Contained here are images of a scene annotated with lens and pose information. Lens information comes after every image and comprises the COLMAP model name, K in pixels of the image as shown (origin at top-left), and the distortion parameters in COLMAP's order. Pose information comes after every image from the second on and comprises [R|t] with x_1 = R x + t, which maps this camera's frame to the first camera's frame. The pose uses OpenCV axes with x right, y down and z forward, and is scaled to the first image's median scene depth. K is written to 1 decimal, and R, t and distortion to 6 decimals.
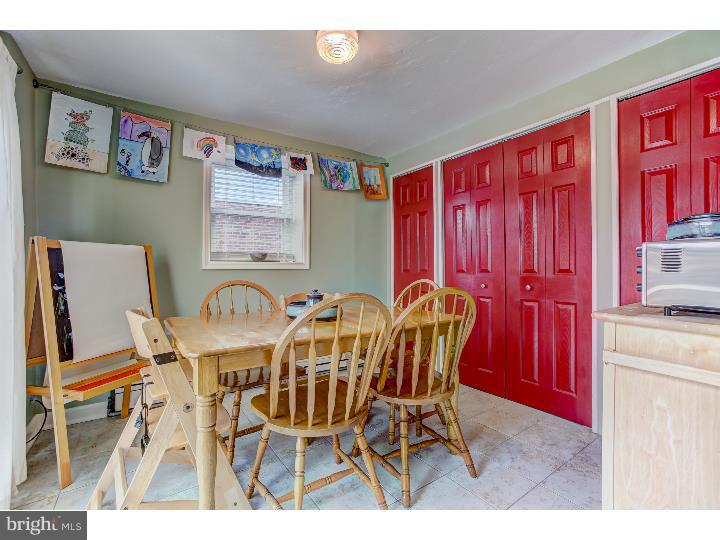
lens RADIAL K [[324.3, 0, 360.2], [0, 324.3, 266.8], [0, 0, 1]] dist [-0.011752, 0.000402]
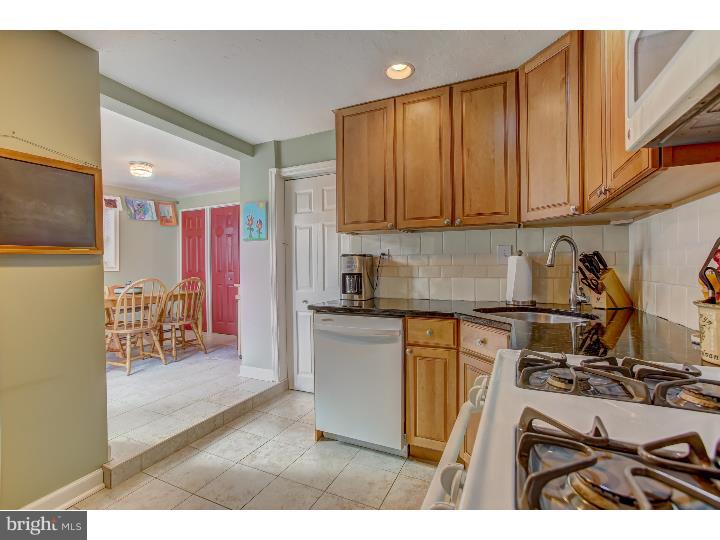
lens RADIAL K [[324.3, 0, 360.2], [0, 324.3, 266.8], [0, 0, 1]] dist [-0.011752, 0.000402]
pose [[0.861437, -0.008671, 0.507790, 0.053910], [0.002923, 0.999922, 0.012116, -0.023755], [-0.507855, -0.008953, 0.861396, -0.895804]]
